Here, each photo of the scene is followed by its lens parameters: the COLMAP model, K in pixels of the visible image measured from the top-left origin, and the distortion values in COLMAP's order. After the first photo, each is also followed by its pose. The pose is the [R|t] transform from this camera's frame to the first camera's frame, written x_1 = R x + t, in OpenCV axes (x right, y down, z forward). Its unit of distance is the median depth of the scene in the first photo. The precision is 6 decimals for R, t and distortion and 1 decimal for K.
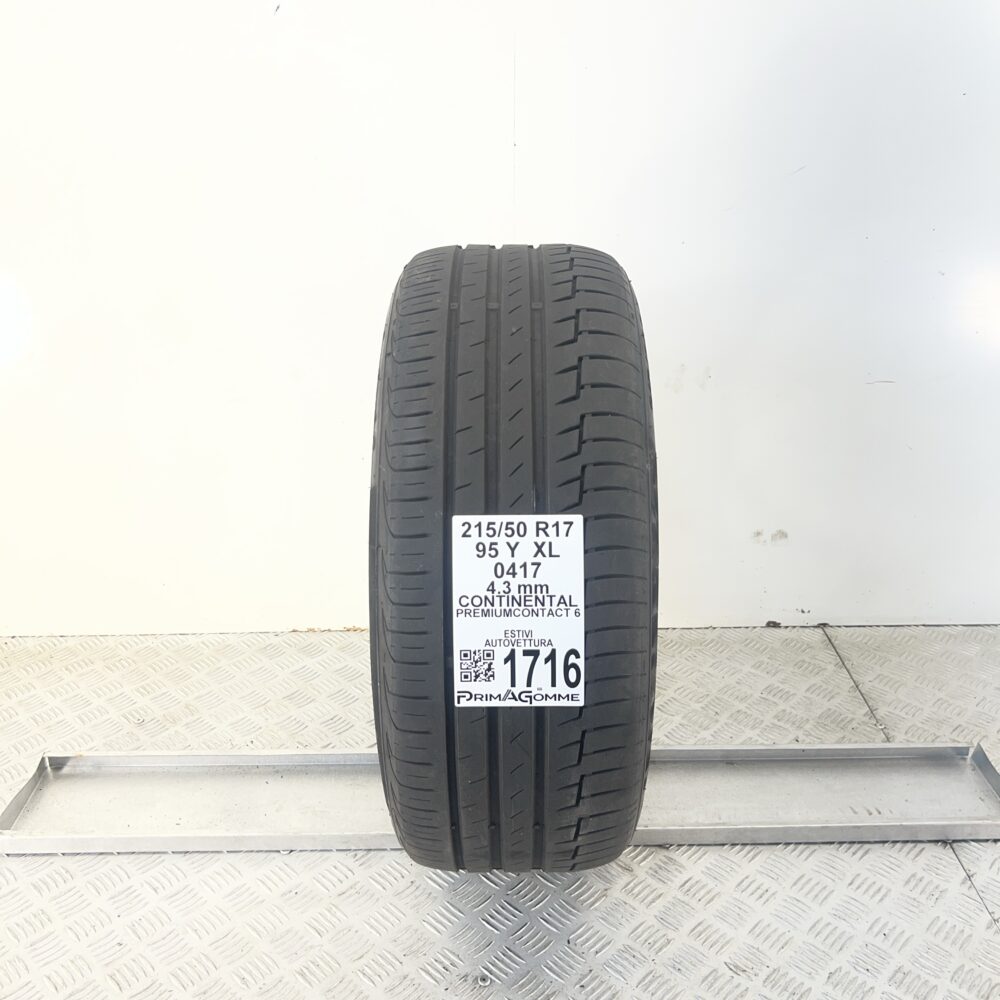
lens RADIAL K [[1199.8, 0, 500.0], [0, 1199.8, 500.0], [0, 0, 1]] dist [0.148690, -0.557488]
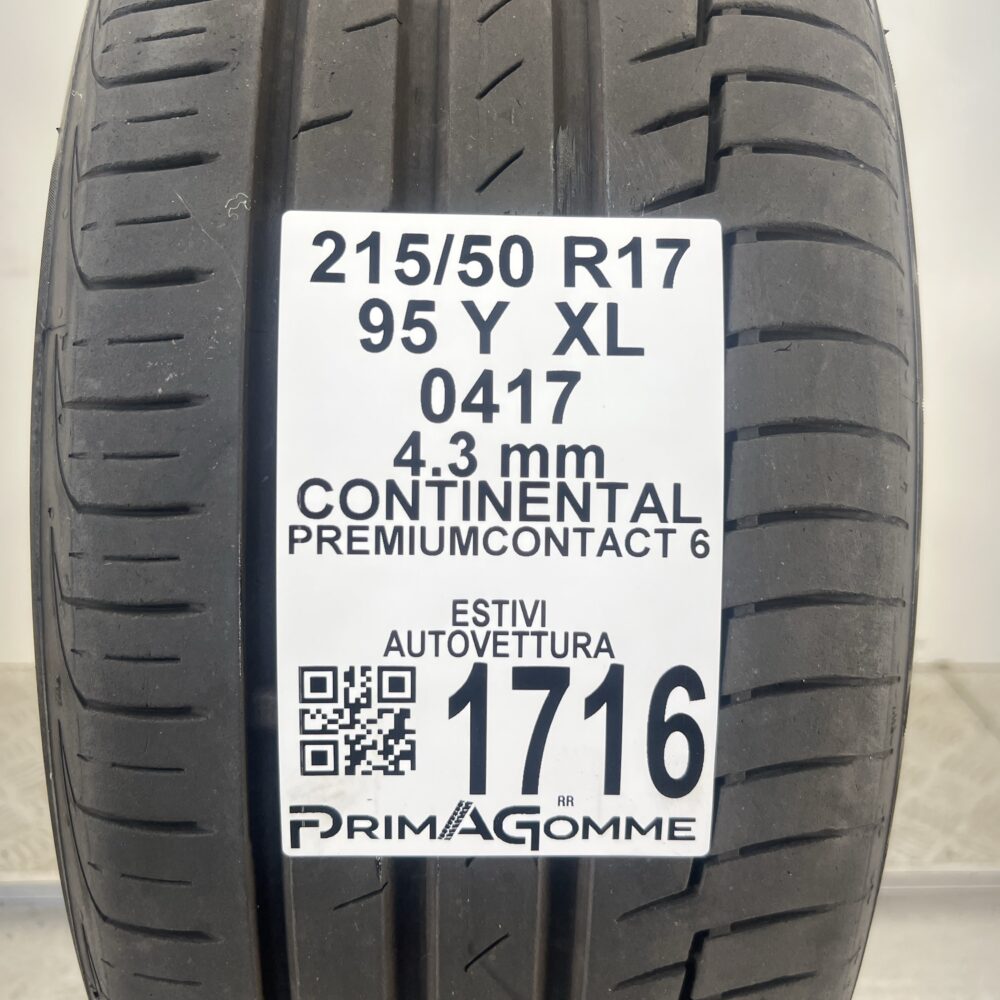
lens RADIAL K [[1199.8, 0, 500.0], [0, 1199.8, 500.0], [0, 0, 1]] dist [0.148690, -0.557488]
pose [[0.999125, 0.017855, 0.037811, 0.003800], [-0.016117, 0.998822, -0.045780, 0.097059], [-0.038584, 0.045131, 0.998236, 0.703537]]
